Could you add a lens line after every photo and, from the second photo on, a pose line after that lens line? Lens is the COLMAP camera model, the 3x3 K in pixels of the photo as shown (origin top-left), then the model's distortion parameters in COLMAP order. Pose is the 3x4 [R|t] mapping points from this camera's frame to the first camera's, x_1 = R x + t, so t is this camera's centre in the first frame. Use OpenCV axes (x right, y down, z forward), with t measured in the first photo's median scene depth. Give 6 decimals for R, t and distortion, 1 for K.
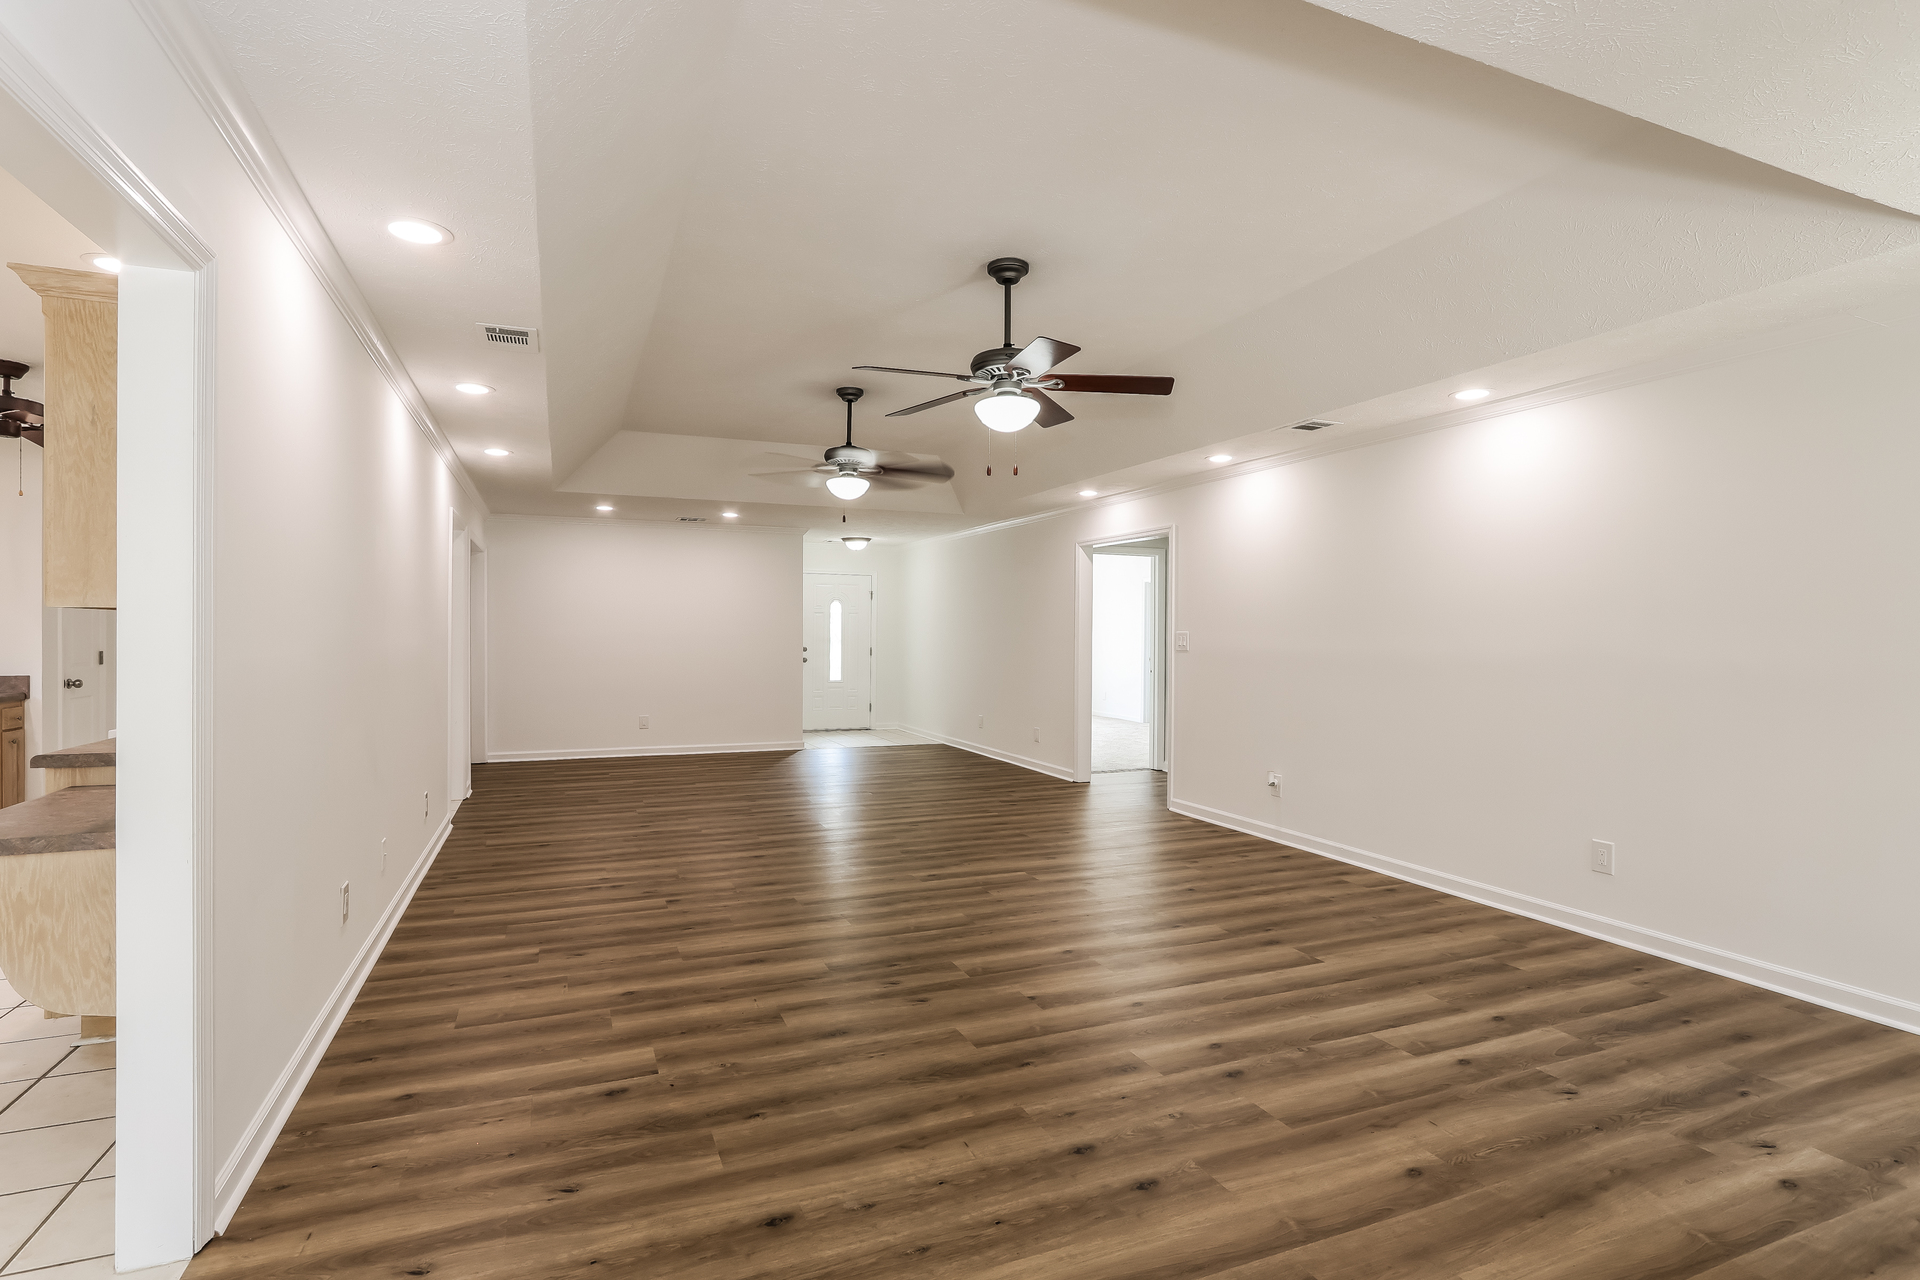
lens RADIAL K [[923.6, 0, 954.0], [0, 923.6, 635.0], [0, 0, 1]] dist [-0.009371, 0.002335]
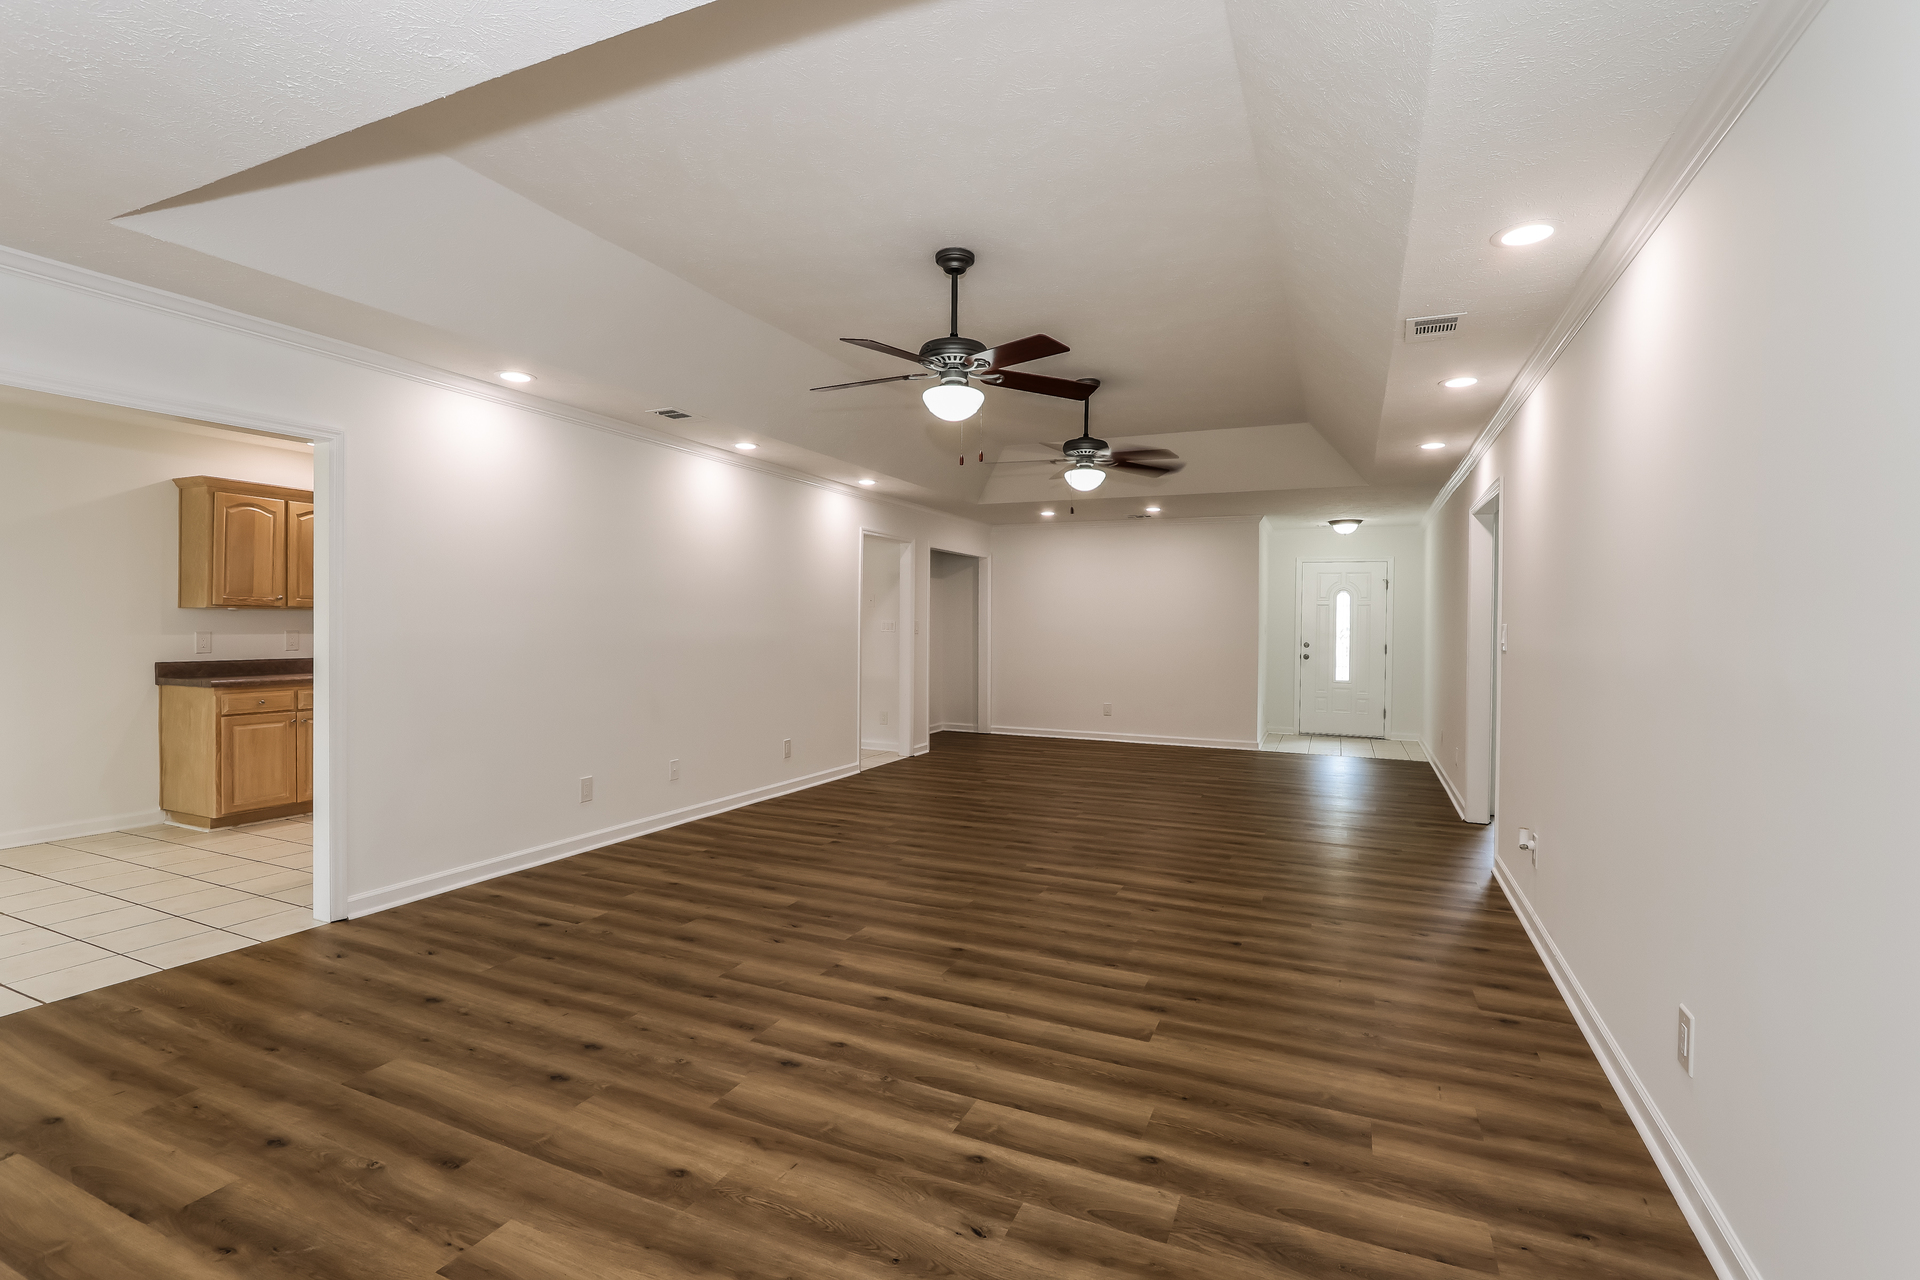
lens RADIAL K [[923.6, 0, 919.1], [0, 923.6, 631.4], [0, 0, 1]] dist [-0.009371, 0.002335]
pose [[0.665980, 0.006798, -0.745938, 0.947645], [-0.007343, 0.999970, 0.002556, 0.007194], [0.745933, 0.003775, 0.666010, 0.369867]]
